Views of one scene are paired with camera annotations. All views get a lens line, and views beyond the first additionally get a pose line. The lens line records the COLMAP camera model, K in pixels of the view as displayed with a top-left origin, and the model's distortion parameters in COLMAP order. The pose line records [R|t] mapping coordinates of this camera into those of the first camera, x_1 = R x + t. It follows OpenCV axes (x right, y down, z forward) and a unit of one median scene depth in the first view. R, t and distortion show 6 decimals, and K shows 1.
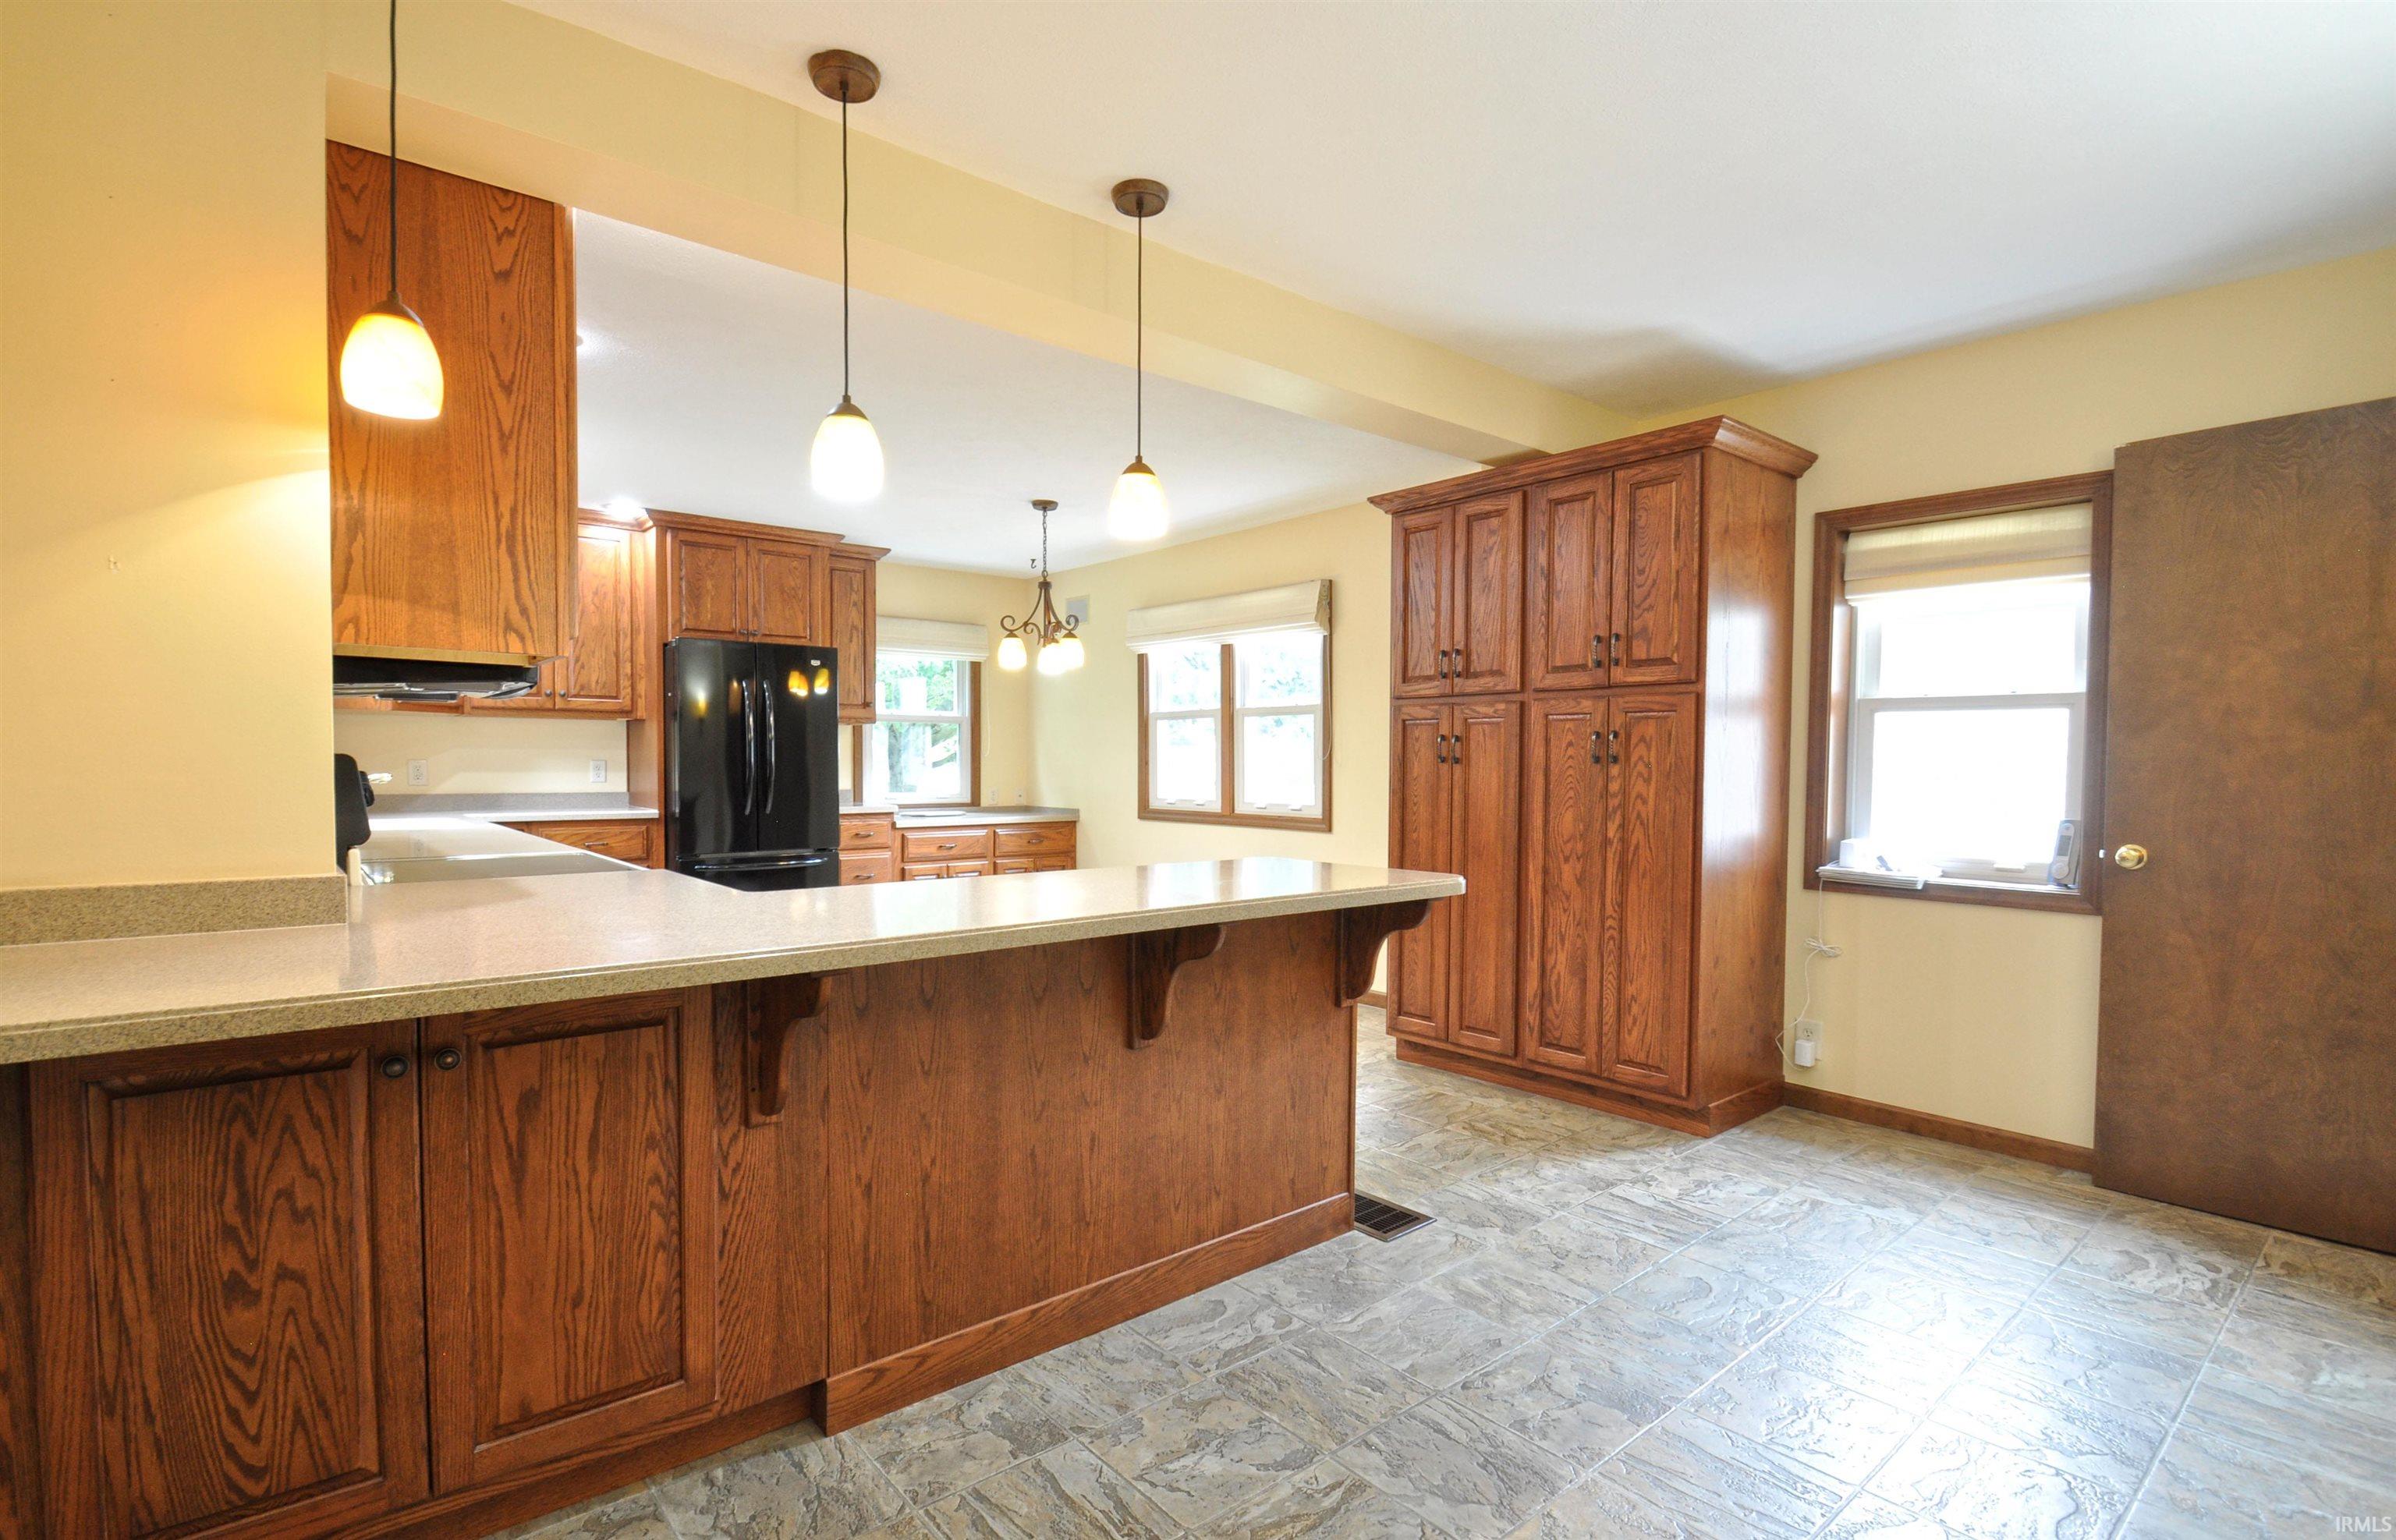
lens RADIAL K [[1120.0, 0, 1171.1], [0, 1120.0, 799.3], [0, 0, 1]] dist [0.002882, -0.013153]
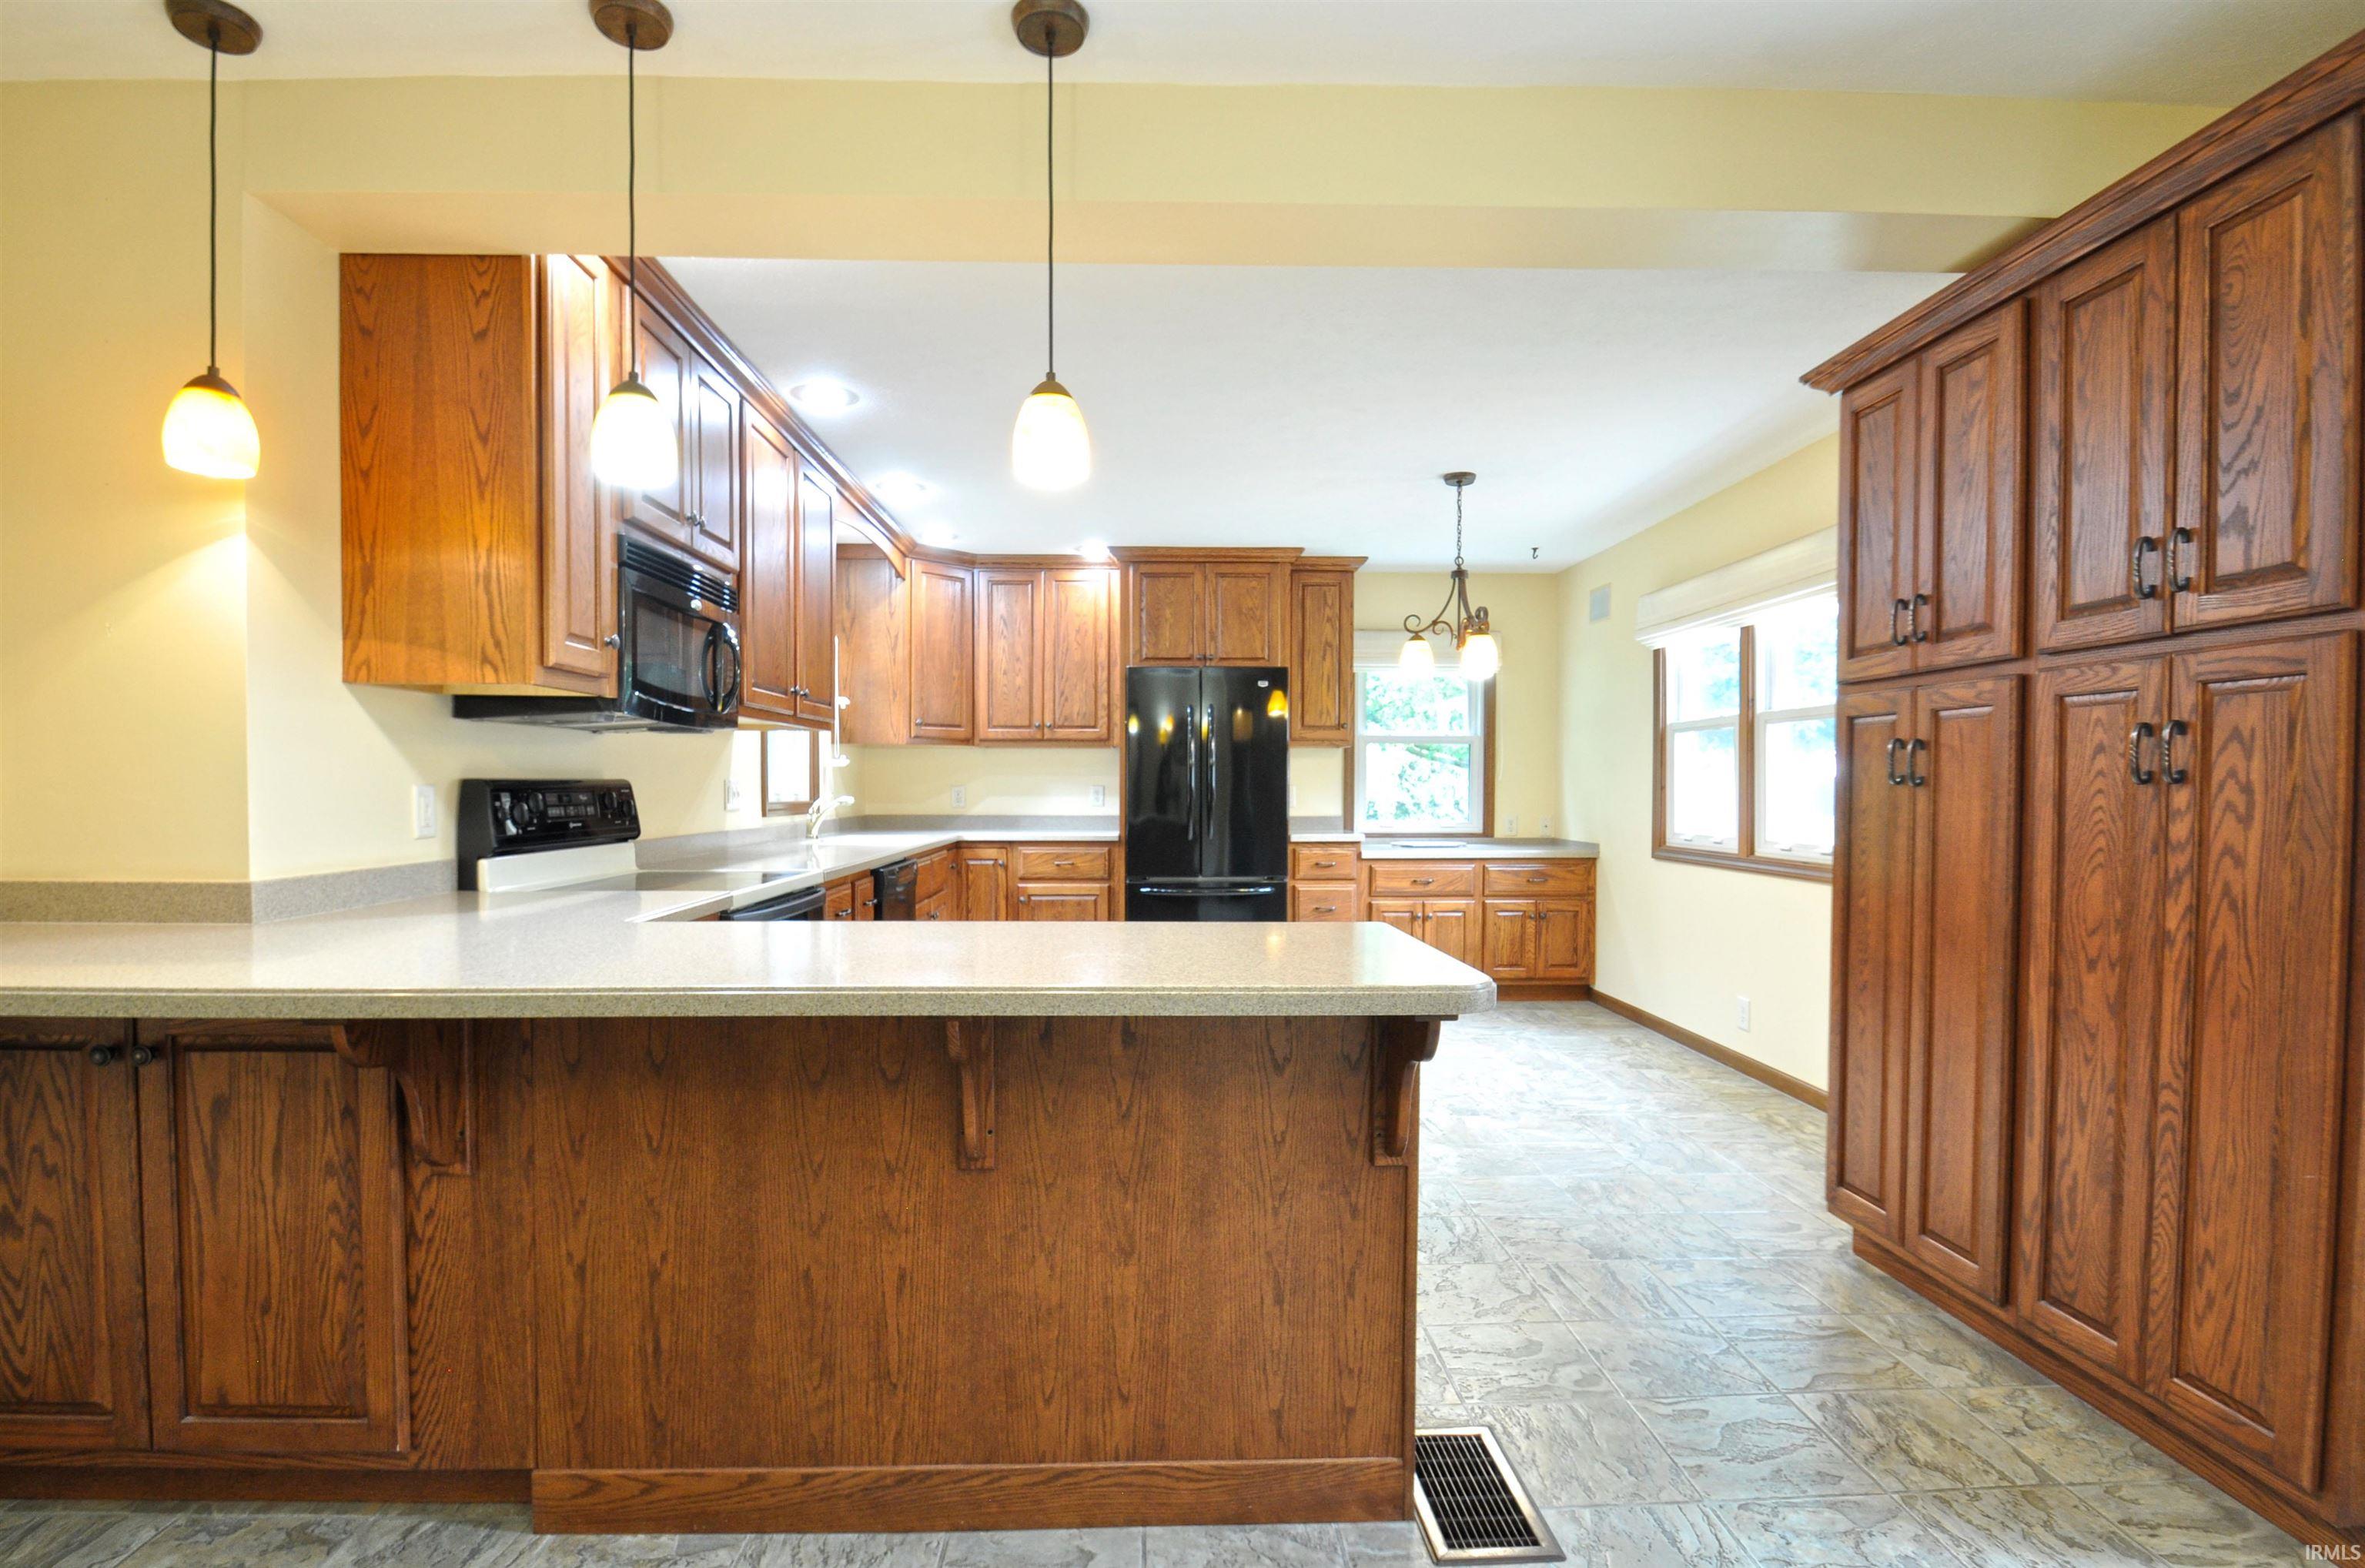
lens RADIAL K [[1110.8, 0, 1170.3], [0, 1110.8, 815.9], [0, 0, 1]] dist [0.001654, -0.013165]
pose [[0.789789, 0.014142, -0.613216, 0.350188], [-0.019445, 0.999809, -0.001987, -0.008204], [0.613071, 0.013493, 0.789913, 0.335425]]
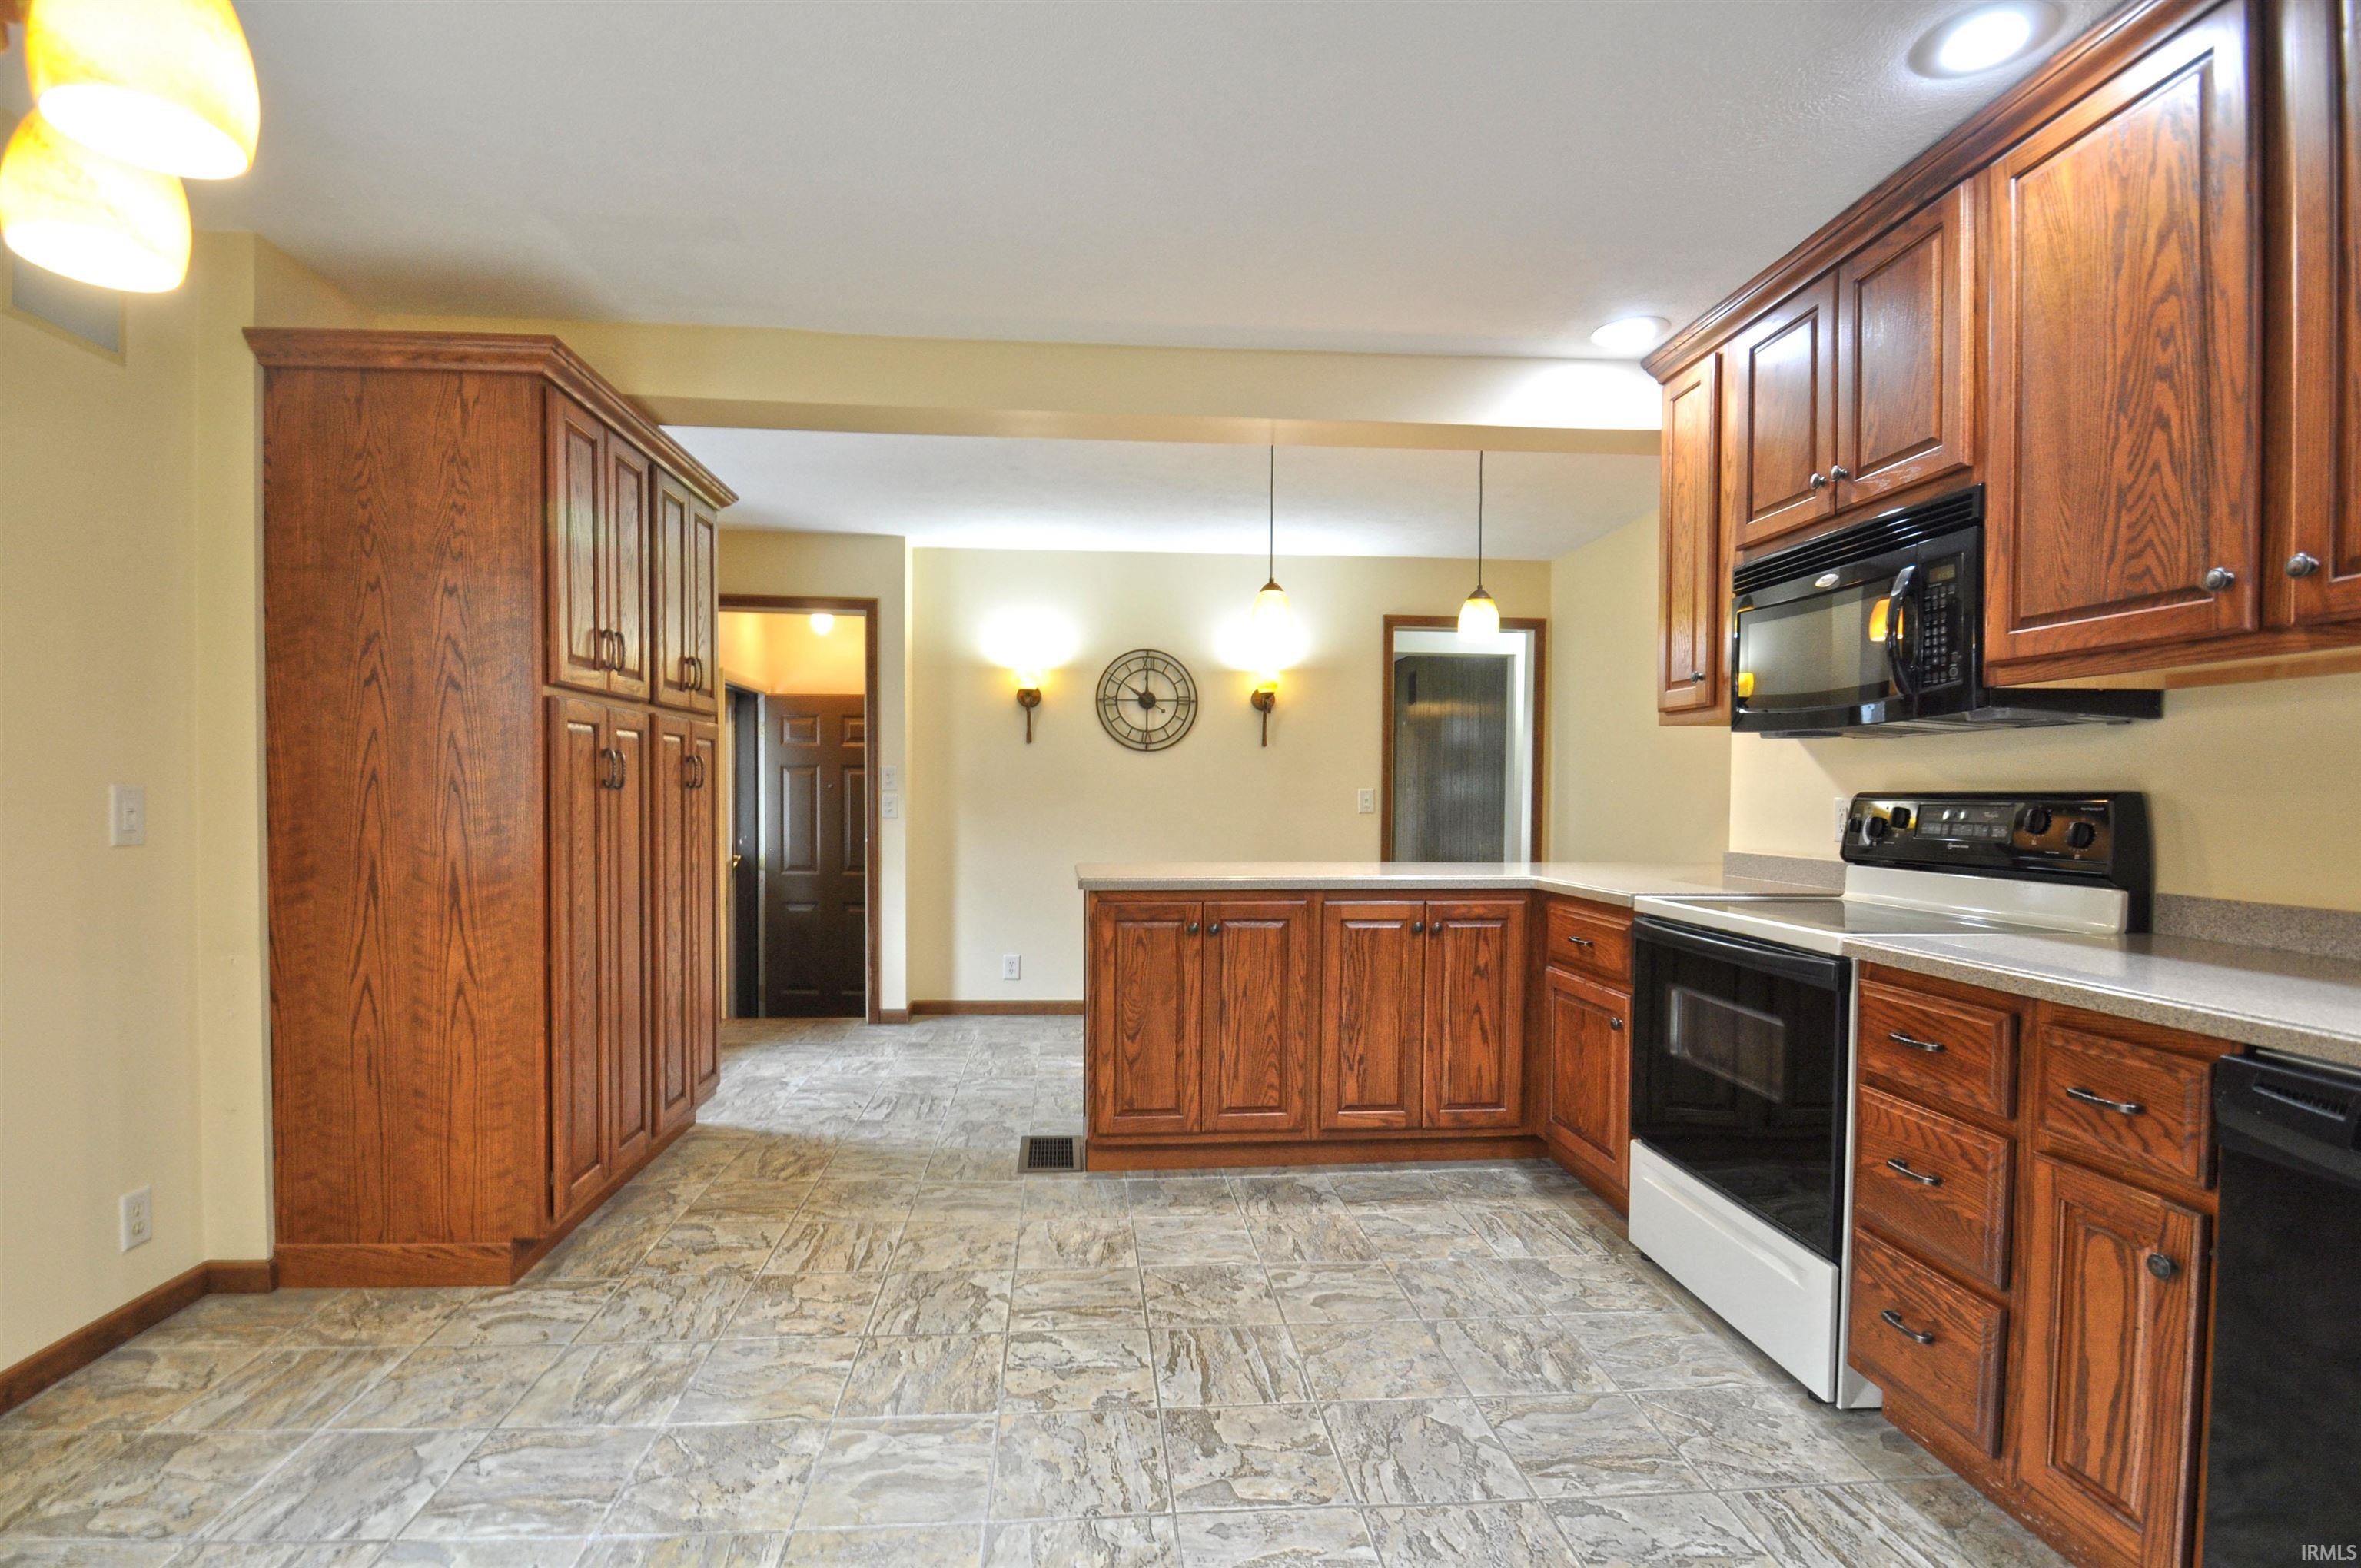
lens RADIAL K [[1077.1, 0, 1149.6], [0, 1077.1, 823.6], [0, 0, 1]] dist [0.002099, -0.013867]
pose [[-0.813988, -0.026170, 0.580292, -0.505462], [0.010218, 0.998185, 0.059349, -0.055257], [-0.580792, 0.054239, -0.812243, 1.586945]]
